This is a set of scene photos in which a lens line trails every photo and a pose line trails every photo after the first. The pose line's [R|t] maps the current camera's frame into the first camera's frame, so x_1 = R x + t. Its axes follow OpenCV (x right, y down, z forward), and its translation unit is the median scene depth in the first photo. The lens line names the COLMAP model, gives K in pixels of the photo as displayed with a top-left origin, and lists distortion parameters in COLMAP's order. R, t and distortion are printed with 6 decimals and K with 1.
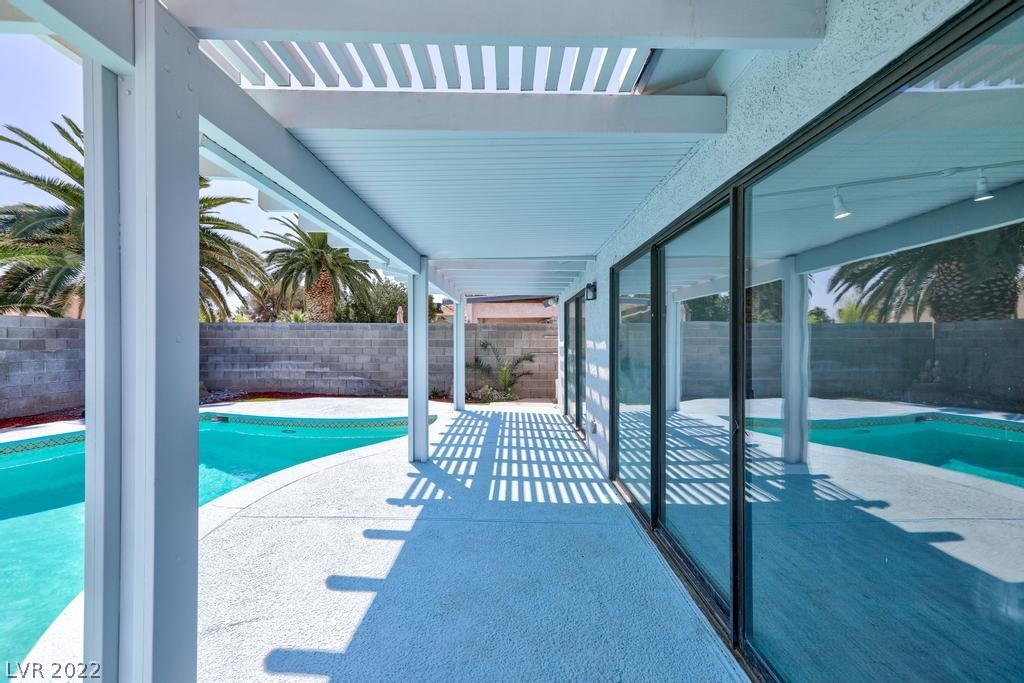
lens RADIAL K [[468.4, 0, 509.9], [0, 468.4, 340.7], [0, 0, 1]] dist [-0.018726, 0.009994]
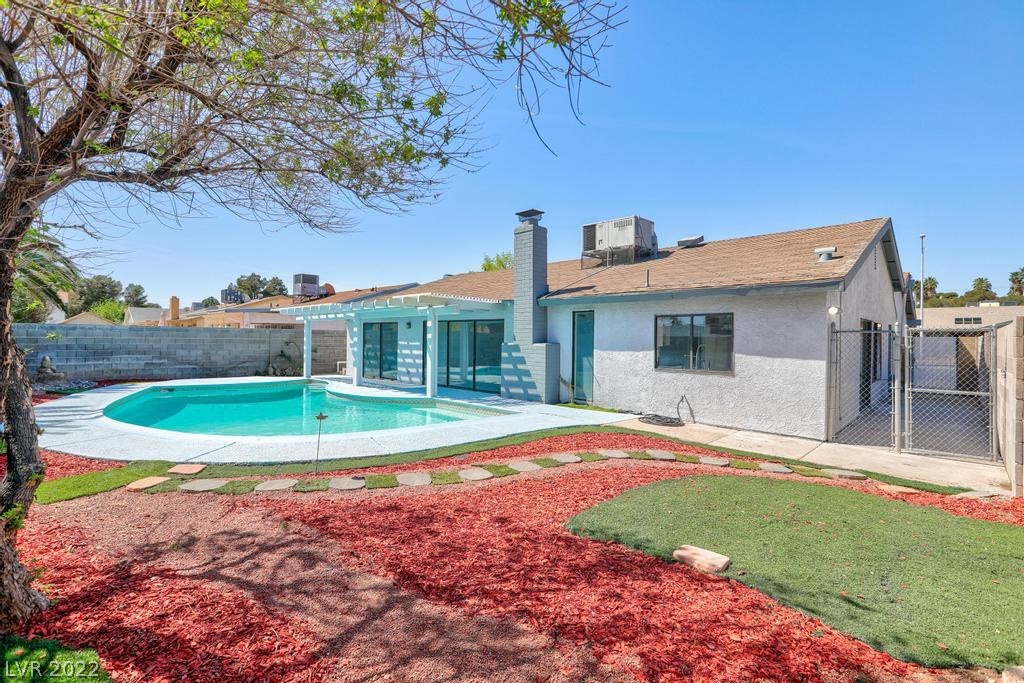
lens RADIAL K [[468.4, 0, 509.6], [0, 468.4, 338.4], [0, 0, 1]] dist [-0.018726, 0.009994]
pose [[0.702040, 0.005331, 0.712118, -0.649477], [-0.007687, 0.999970, 0.000093, -0.010923], [-0.712096, -0.005539, 0.702060, -0.651268]]
